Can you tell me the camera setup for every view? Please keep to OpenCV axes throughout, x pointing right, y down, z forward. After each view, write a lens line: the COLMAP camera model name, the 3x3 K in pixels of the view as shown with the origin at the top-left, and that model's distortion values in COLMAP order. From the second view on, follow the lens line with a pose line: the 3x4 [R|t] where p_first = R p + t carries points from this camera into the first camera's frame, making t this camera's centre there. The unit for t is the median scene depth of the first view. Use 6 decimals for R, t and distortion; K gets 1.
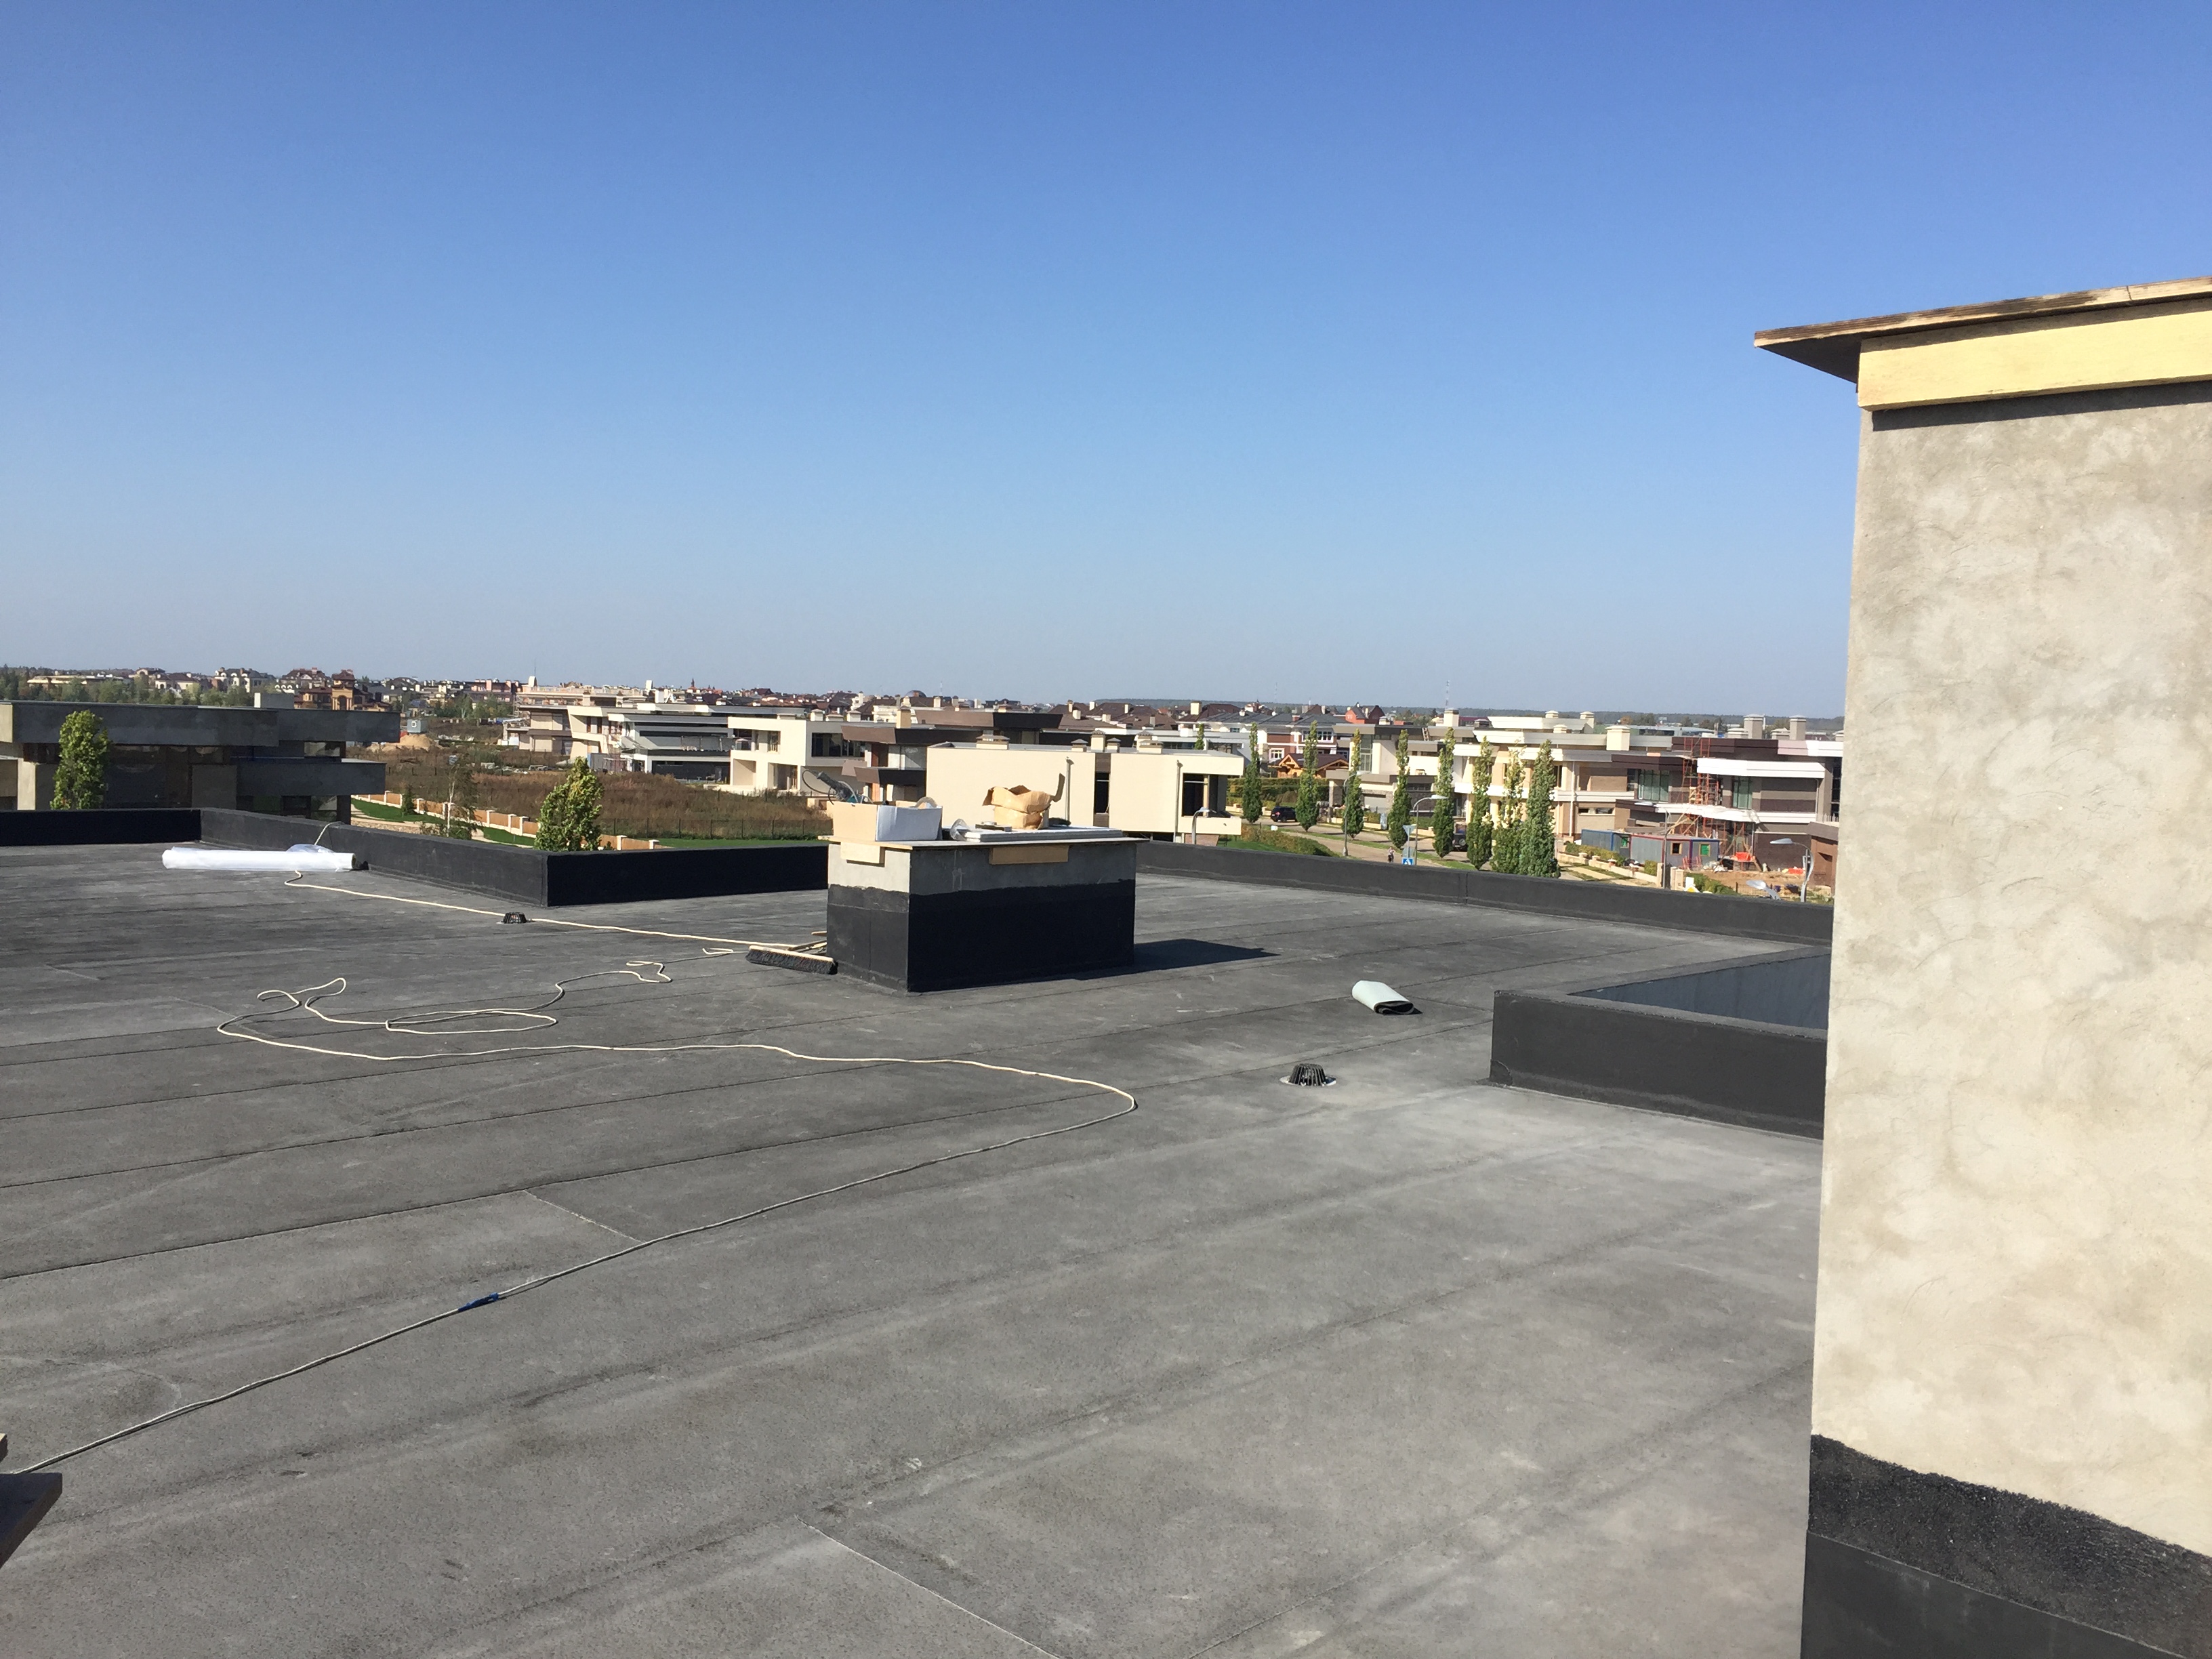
lens RADIAL K [[1848.1, 0, 1108.4], [0, 1848.1, 823.7], [0, 0, 1]] dist [0.078697, -0.099393]
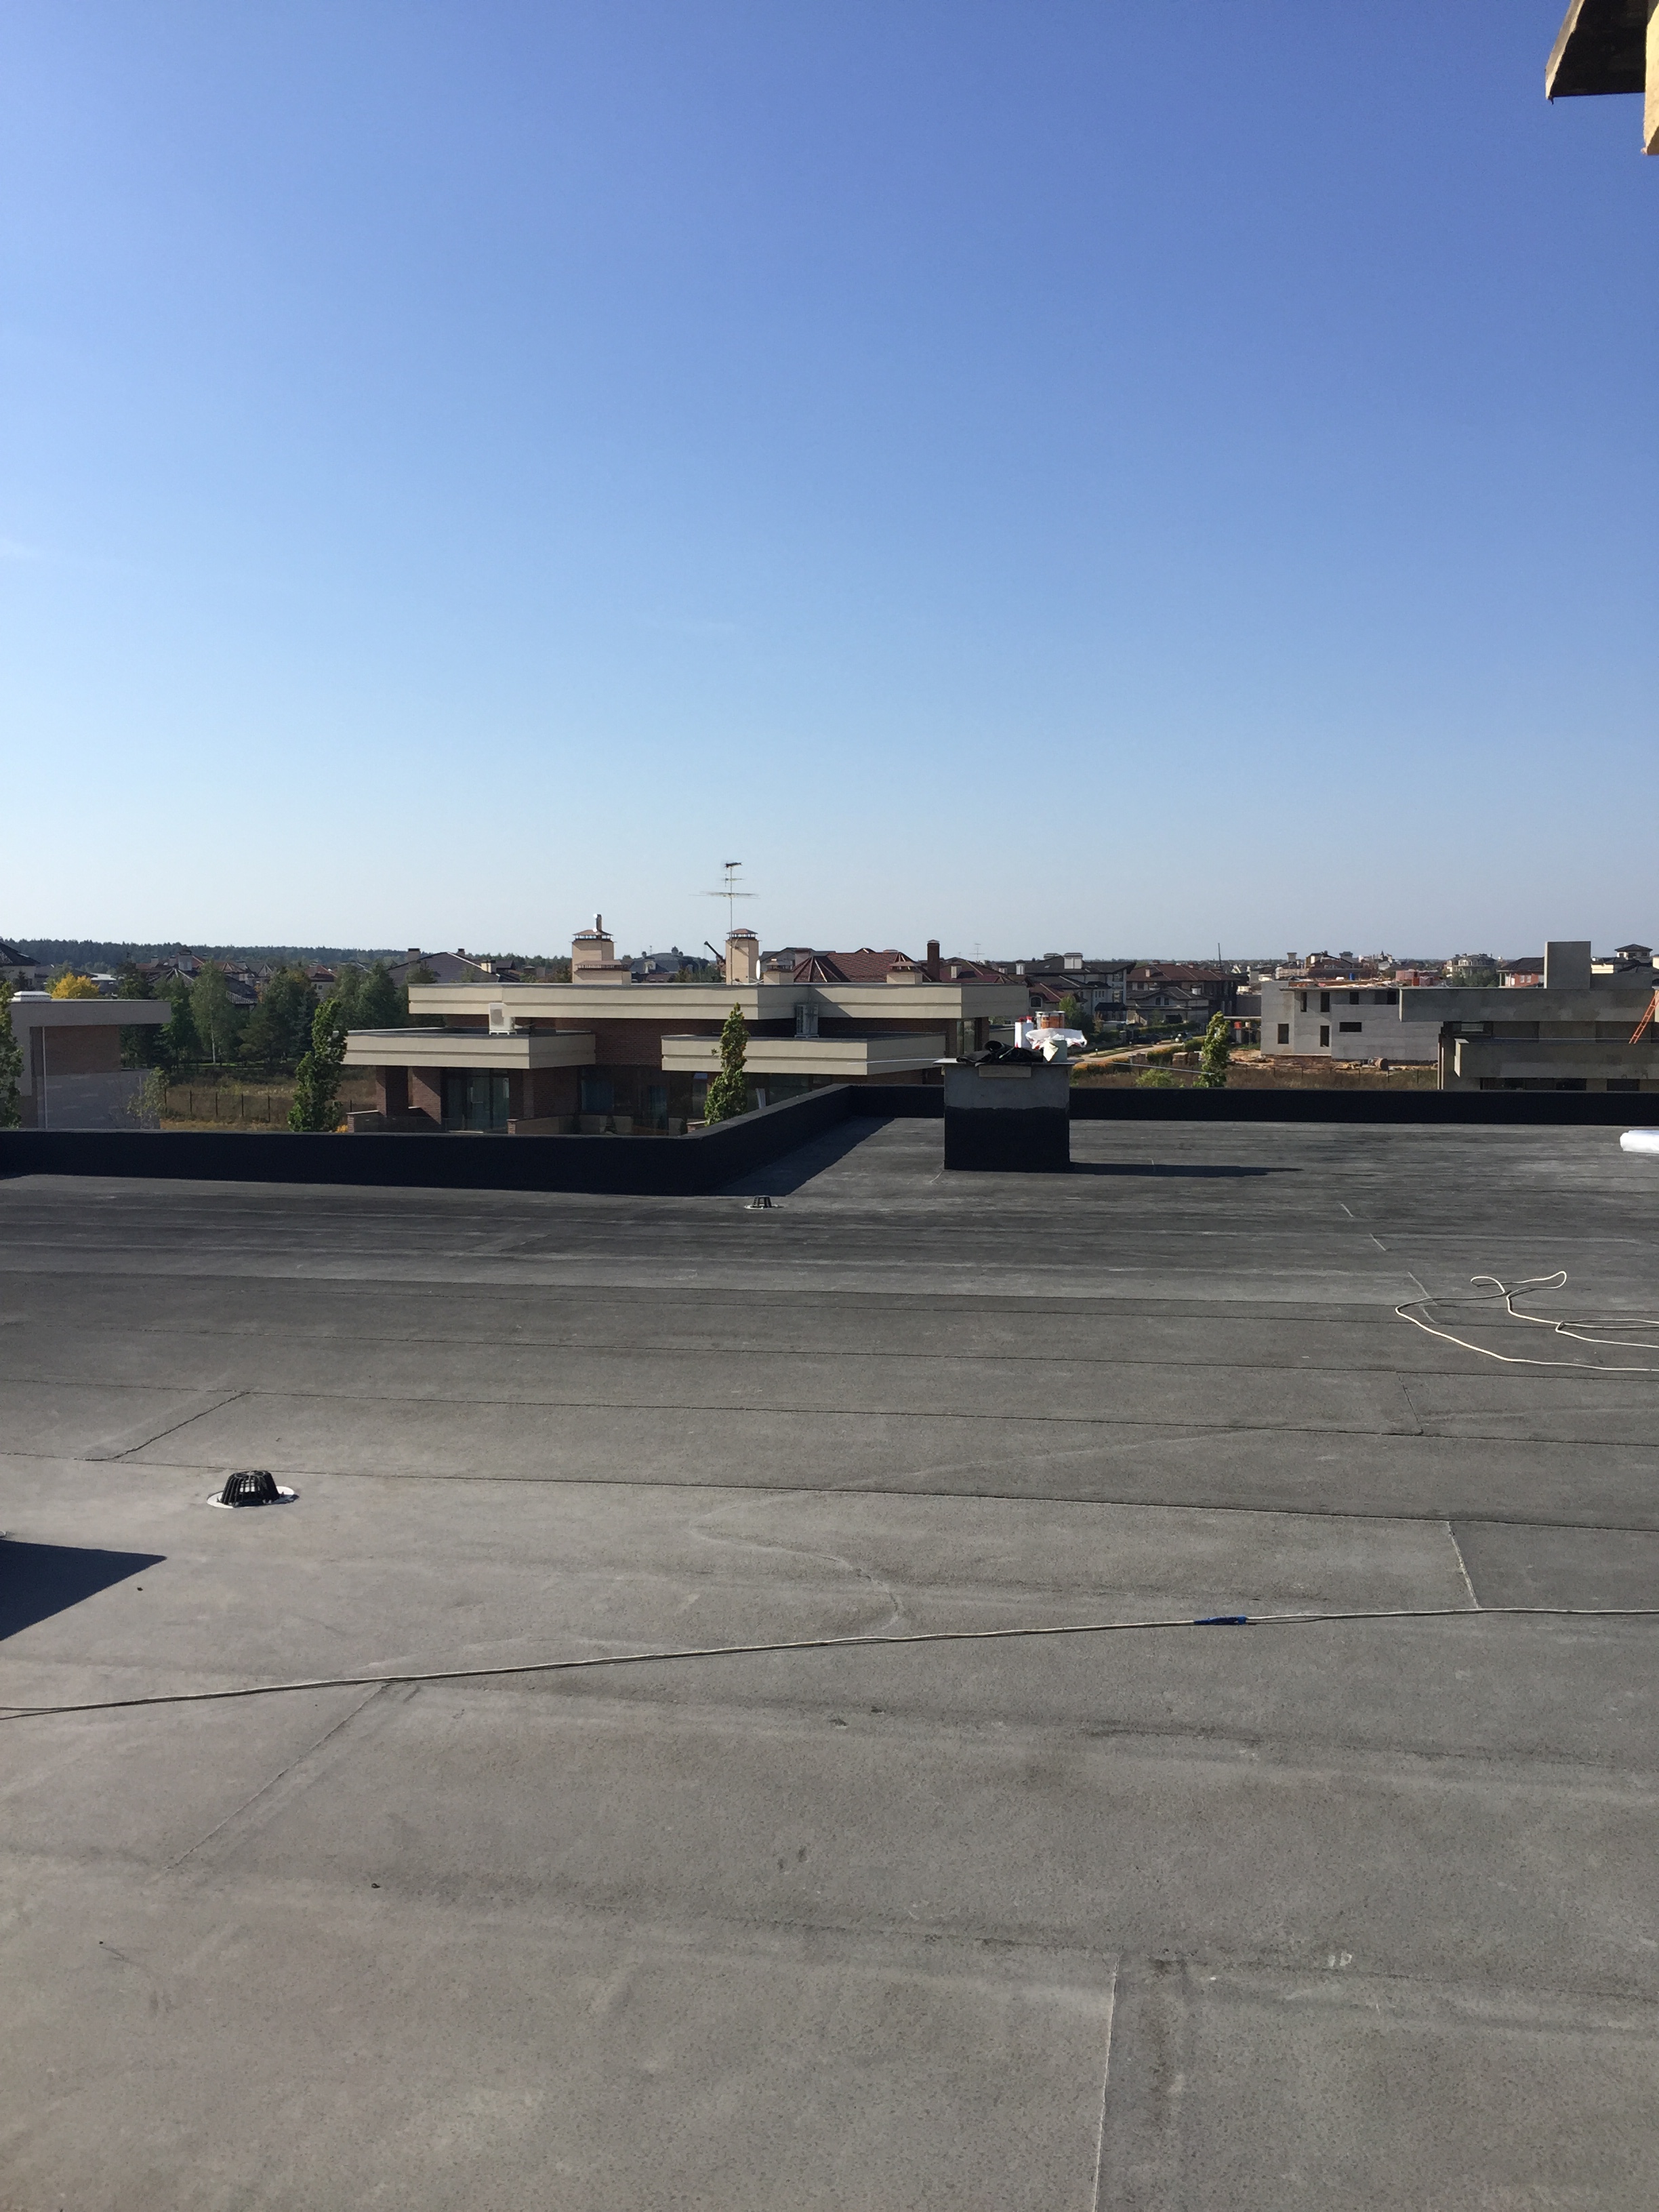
lens RADIAL K [[1848.1, 0, 825.8], [0, 1848.1, 1109.3], [0, 0, 1]] dist [0.078697, -0.099393]
pose [[0.584334, 0.029265, -0.810986, 0.375122], [-0.028672, 0.999470, 0.015408, -0.012264], [0.811007, 0.014249, 0.584863, 0.358655]]
